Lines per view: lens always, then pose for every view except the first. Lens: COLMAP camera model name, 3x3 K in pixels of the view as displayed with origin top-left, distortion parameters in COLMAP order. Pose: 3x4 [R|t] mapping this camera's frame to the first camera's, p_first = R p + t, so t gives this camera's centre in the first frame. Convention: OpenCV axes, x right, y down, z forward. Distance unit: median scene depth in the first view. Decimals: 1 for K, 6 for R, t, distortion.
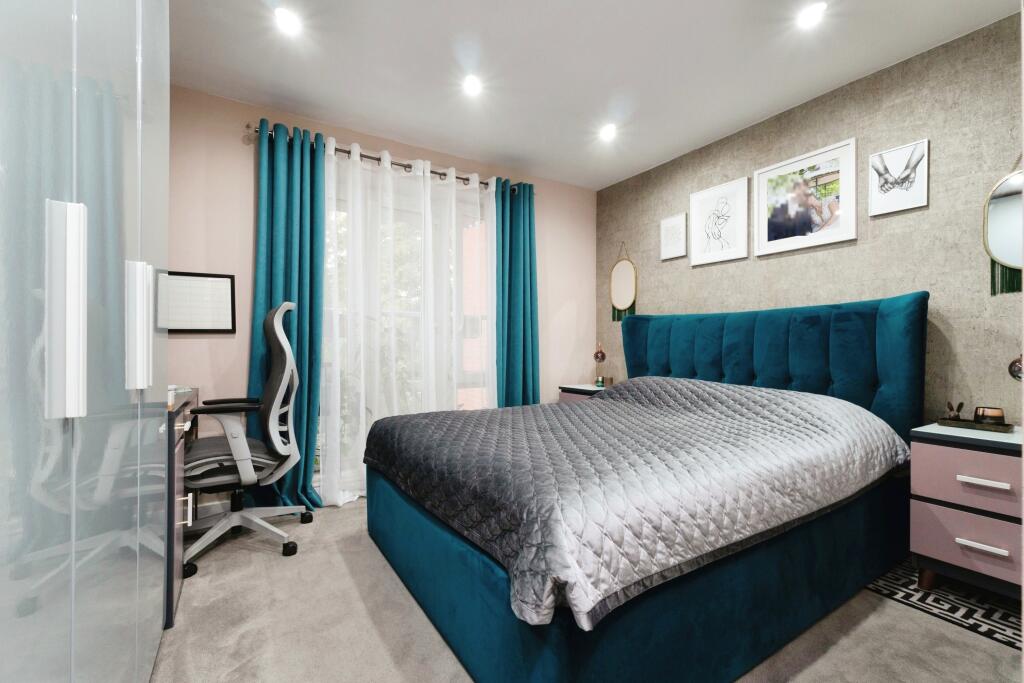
lens RADIAL K [[429.8, 0, 512.0], [0, 429.8, 341.5], [0, 0, 1]] dist [0.000563, 0.000031]
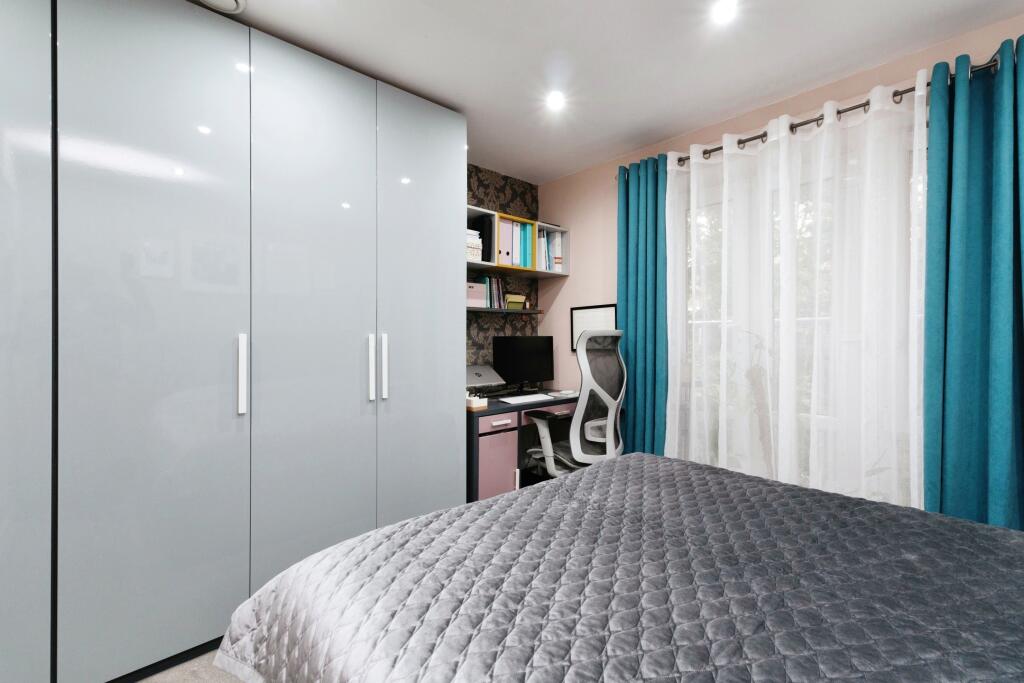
lens RADIAL K [[429.8, 0, 512.0], [0, 429.8, 341.5], [0, 0, 1]] dist [0.000131, -0.000019]
pose [[0.157450, 0.020285, -0.987319, 0.439184], [-0.007870, 0.999783, 0.019286, -0.058969], [0.987496, 0.004733, 0.157575, 0.450747]]
